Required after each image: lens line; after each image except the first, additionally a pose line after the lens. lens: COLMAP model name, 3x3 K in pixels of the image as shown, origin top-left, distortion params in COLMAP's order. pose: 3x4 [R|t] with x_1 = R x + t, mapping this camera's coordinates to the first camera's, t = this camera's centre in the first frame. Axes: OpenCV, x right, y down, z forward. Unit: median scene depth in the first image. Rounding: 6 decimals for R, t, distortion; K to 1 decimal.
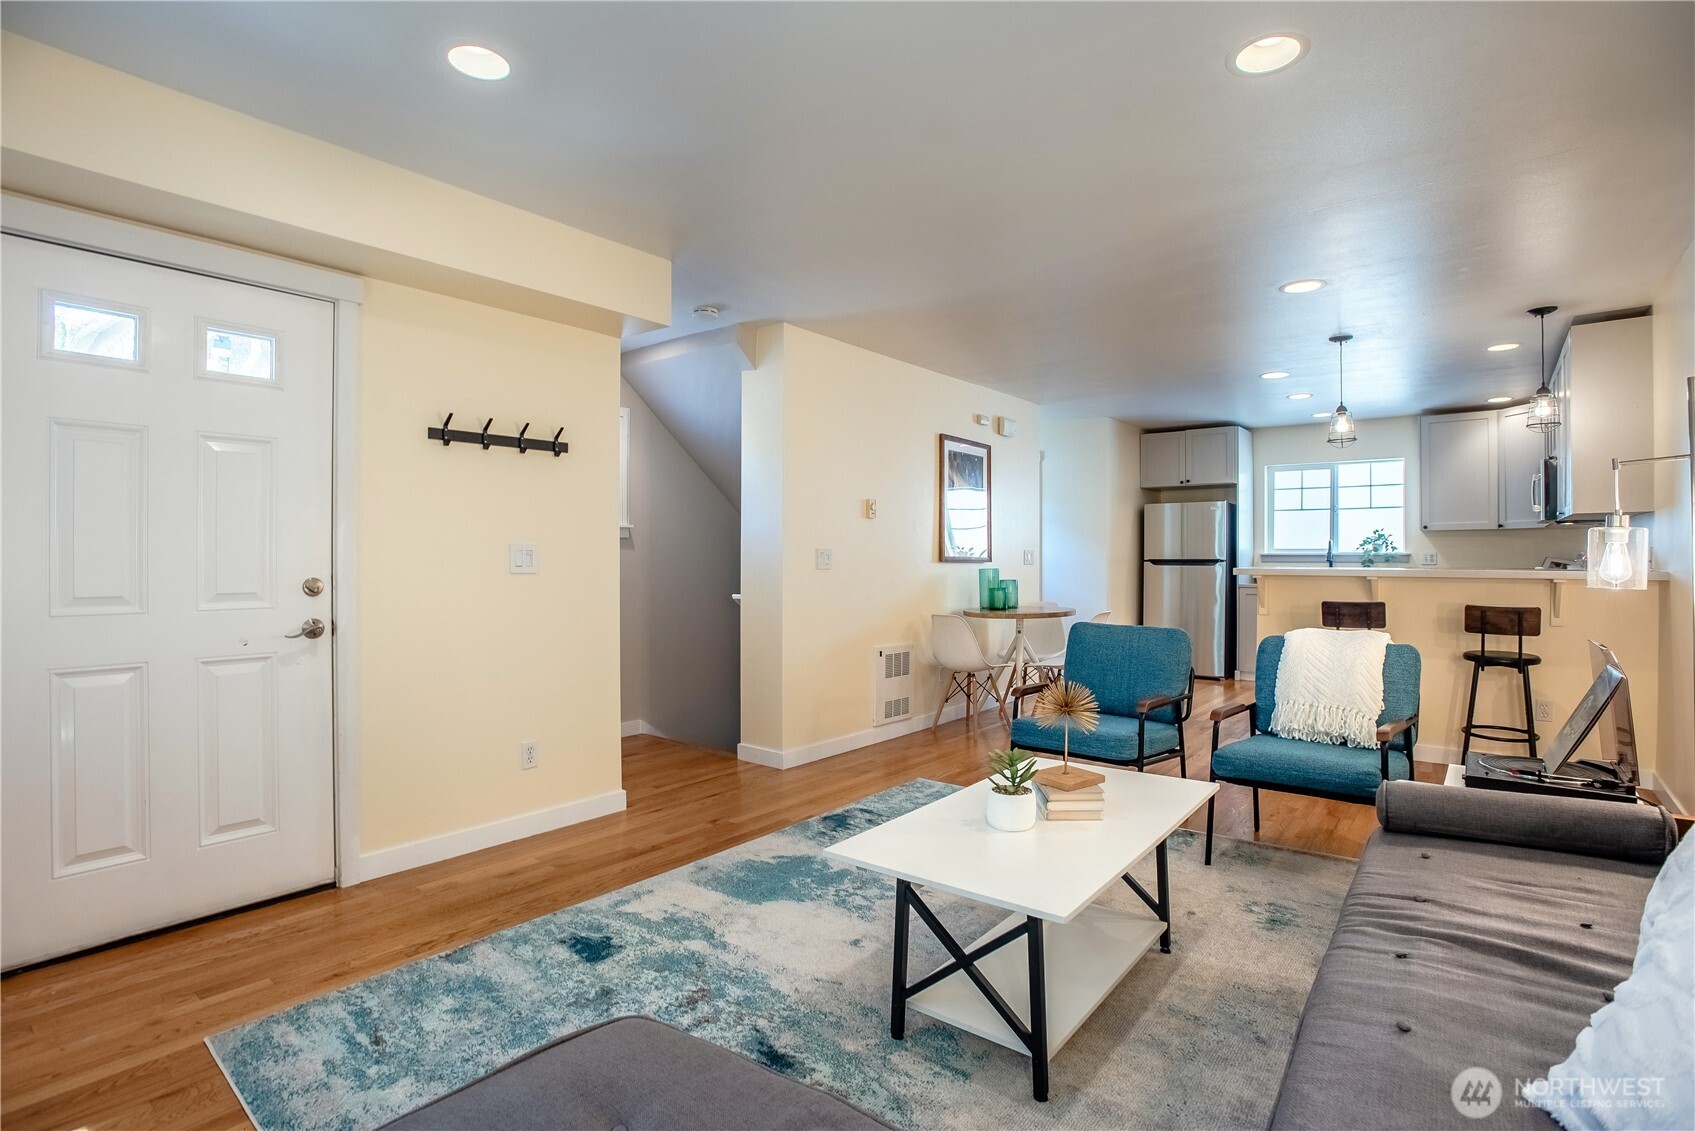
lens RADIAL K [[812.8, 0, 831.8], [0, 812.8, 554.2], [0, 0, 1]] dist [-0.041601, 0.019295]
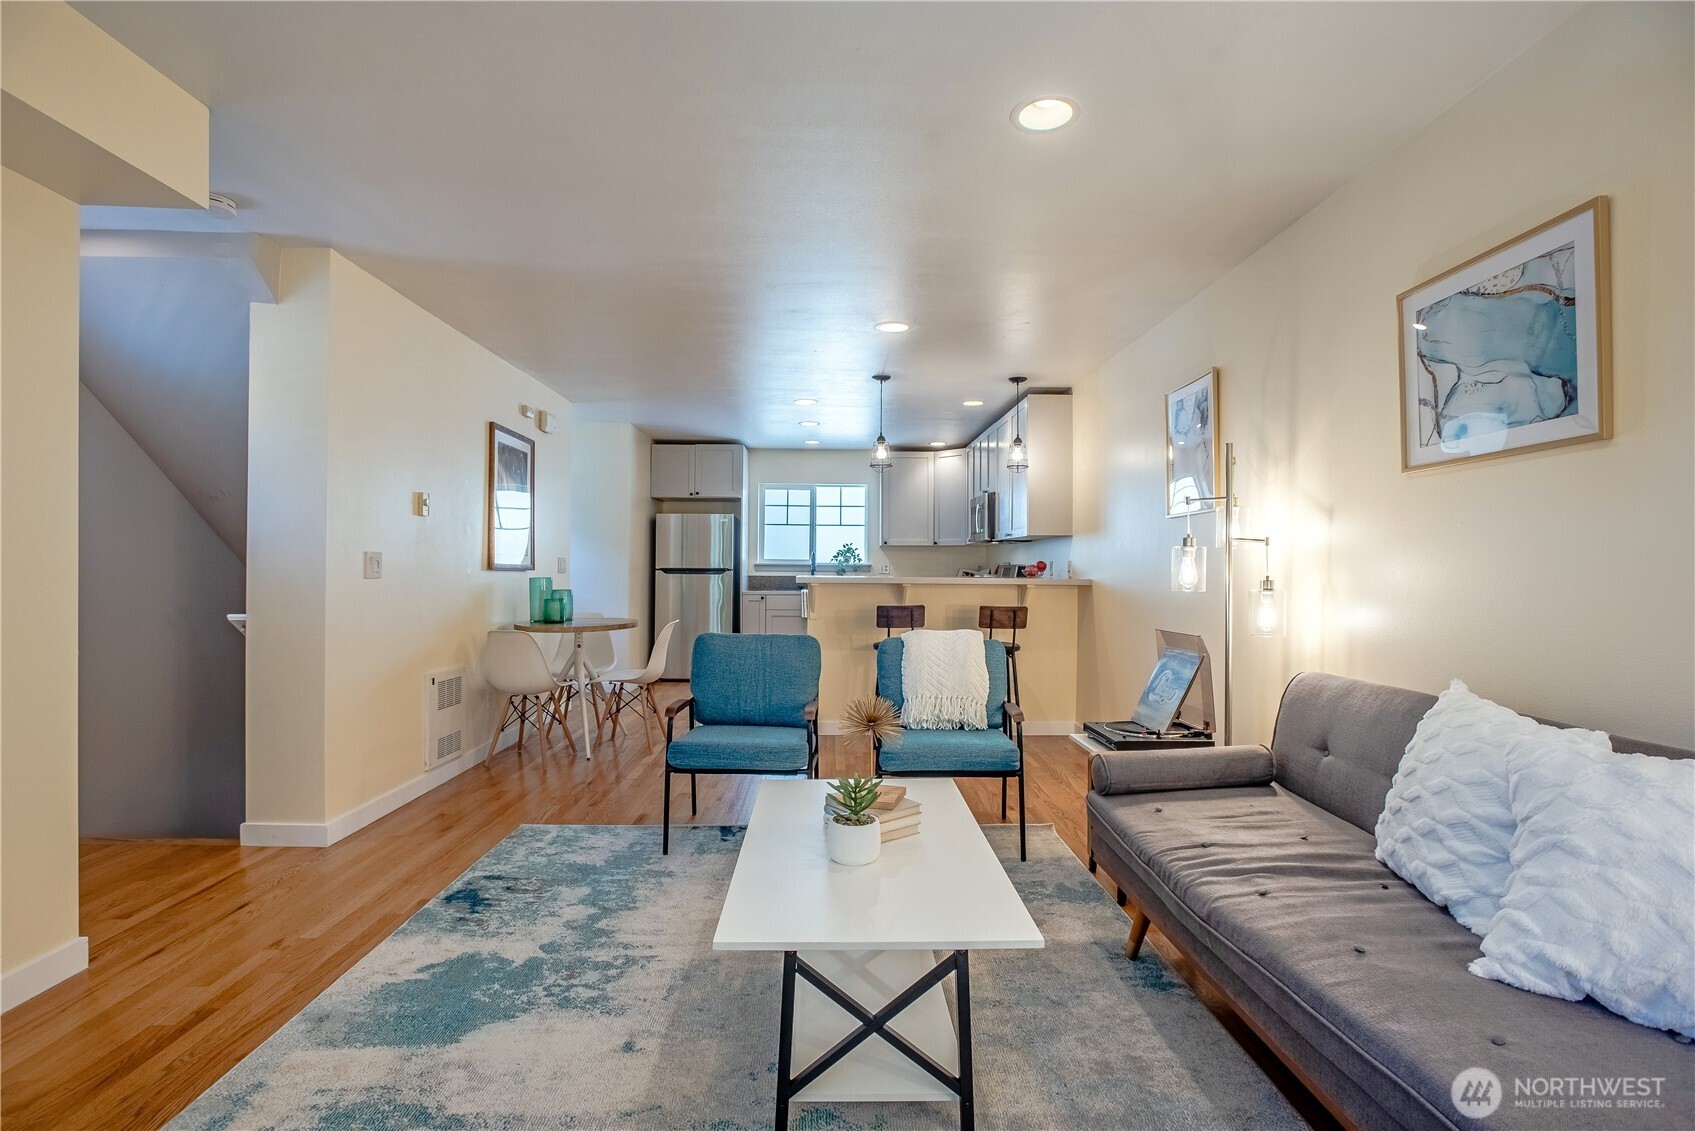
lens RADIAL K [[812.8, 0, 860.7], [0, 812.8, 565.8], [0, 0, 1]] dist [-0.041601, 0.019295]
pose [[0.771977, 0.006422, 0.635618, -0.155088], [-0.008931, 0.999960, 0.000743, 0.001876], [-0.635587, -0.006250, 0.772004, 0.127348]]
